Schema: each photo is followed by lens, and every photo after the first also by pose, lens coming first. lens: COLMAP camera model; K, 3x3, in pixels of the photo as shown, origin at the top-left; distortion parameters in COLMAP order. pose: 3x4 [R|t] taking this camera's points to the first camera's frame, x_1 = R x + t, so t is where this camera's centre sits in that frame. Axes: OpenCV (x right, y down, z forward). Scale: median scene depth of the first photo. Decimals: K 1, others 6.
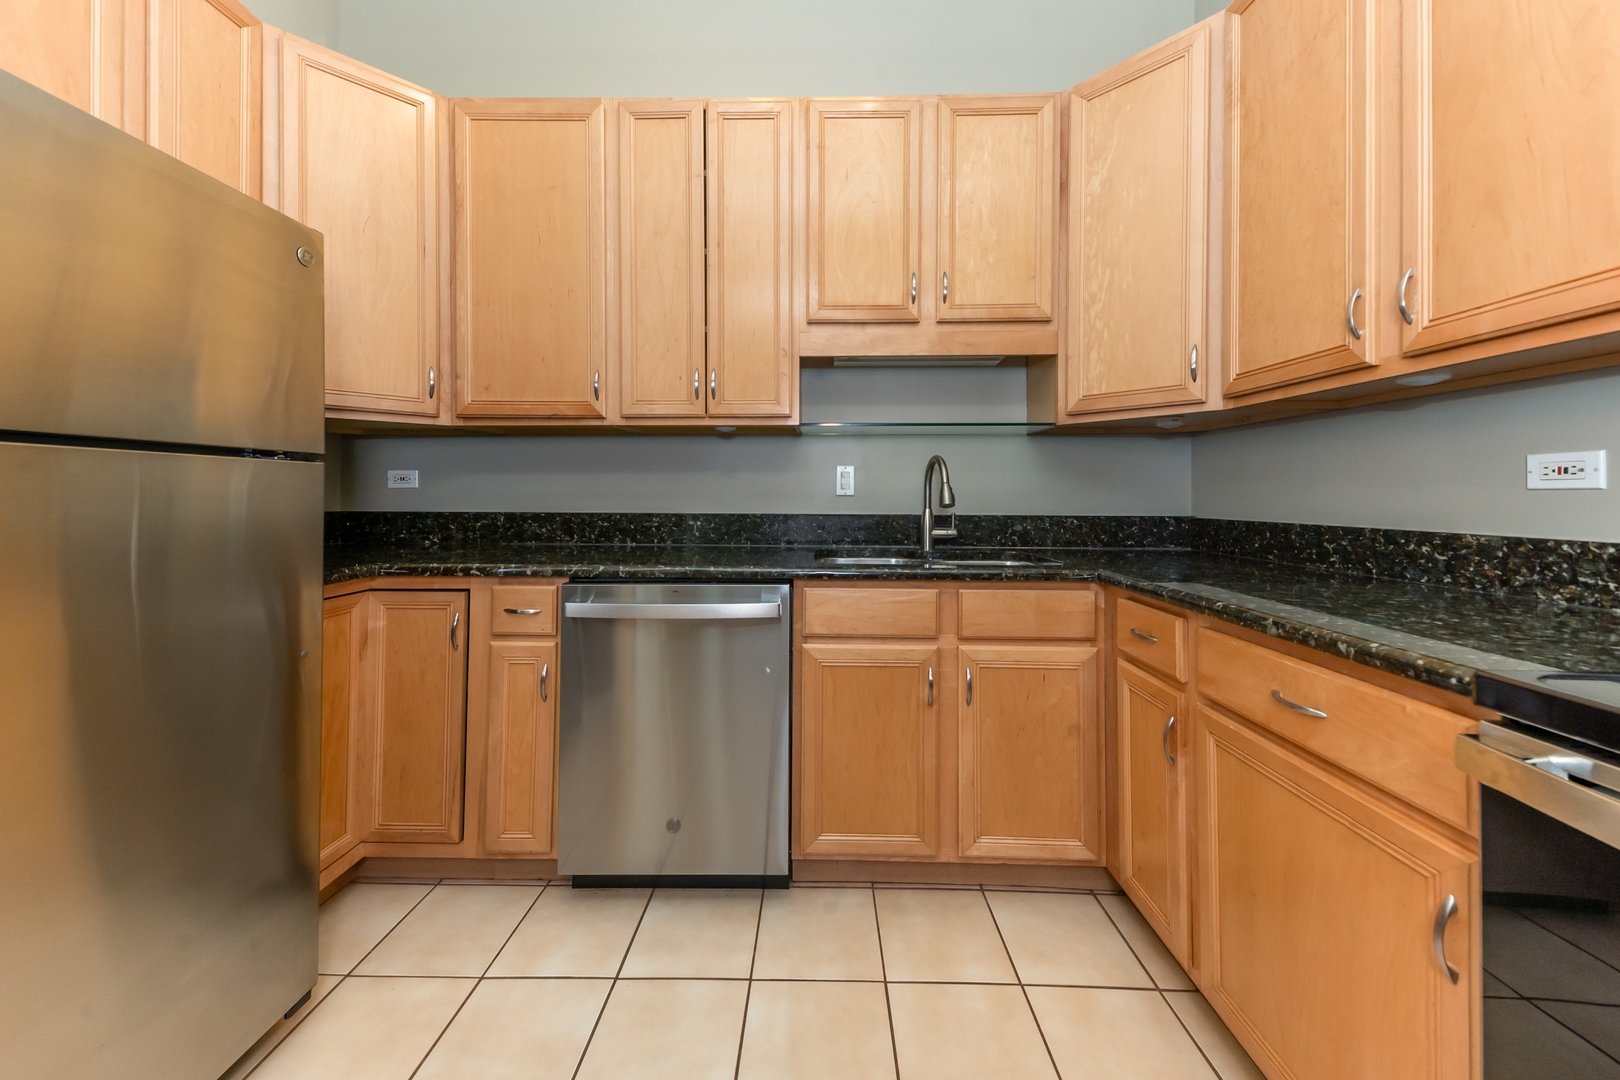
lens RADIAL K [[589.6, 0, 785.2], [0, 589.6, 491.4], [0, 0, 1]] dist [0.001667, -0.000118]
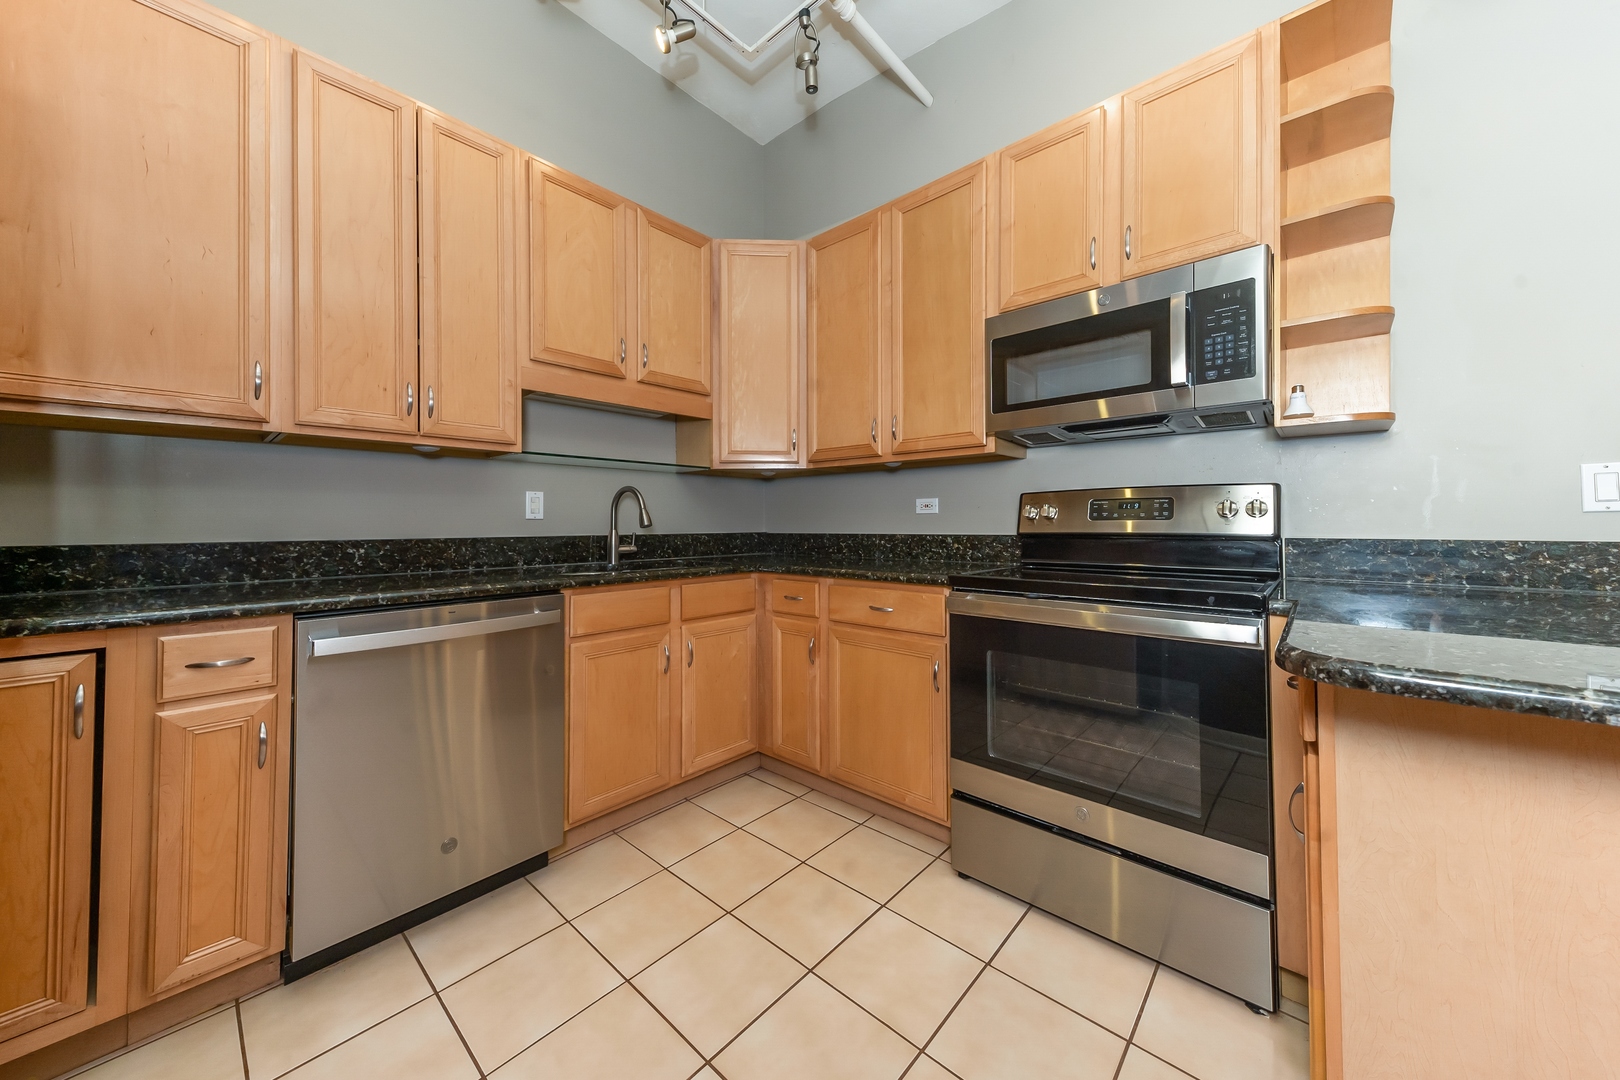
lens RADIAL K [[570.1, 0, 839.1], [0, 570.1, 513.5], [0, 0, 1]] dist [0.011423, -0.000064]
pose [[0.618145, 0.006462, 0.786037, -0.442116], [0.004259, 0.999924, -0.011569, 0.013086], [-0.786052, 0.010499, 0.618071, -0.098743]]
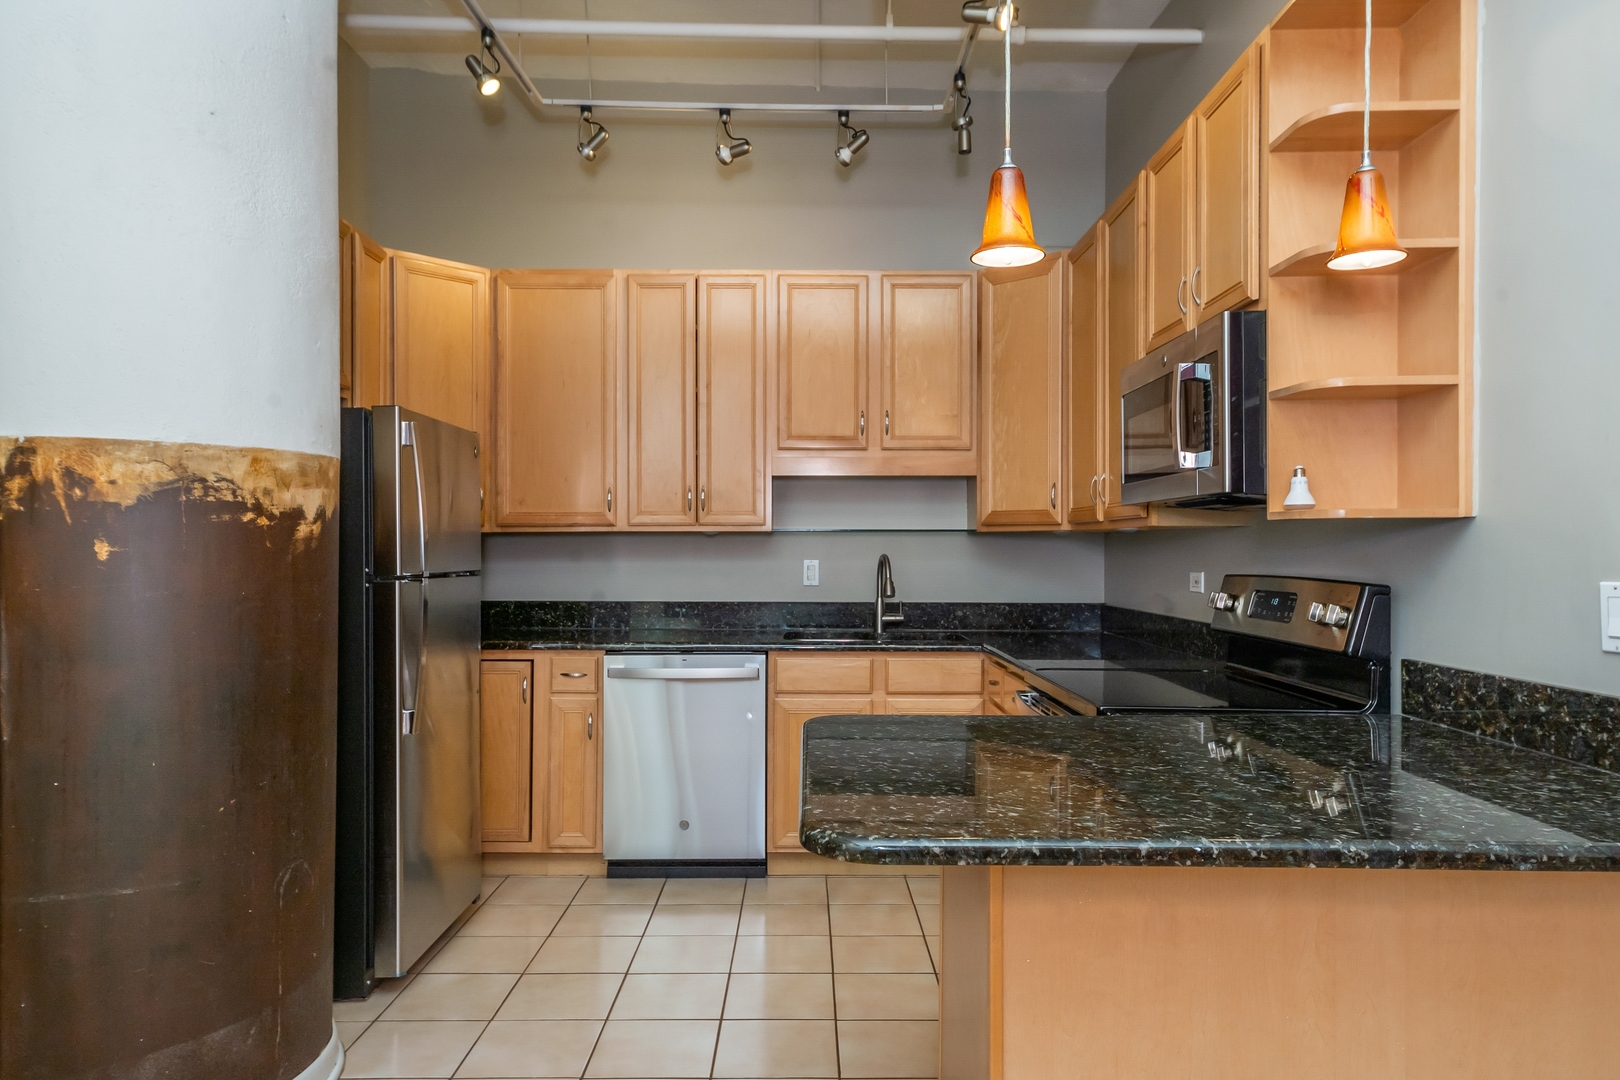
lens RADIAL K [[1051.5, 0, 810.0], [0, 1051.5, 540.0], [0, 0, 1]] dist [0.018265, 0.000349]
pose [[0.997641, 0.002244, 0.068607, -0.048654], [-0.001806, 0.999978, -0.006450, -0.081221], [-0.068620, 0.006311, 0.997623, -1.236756]]
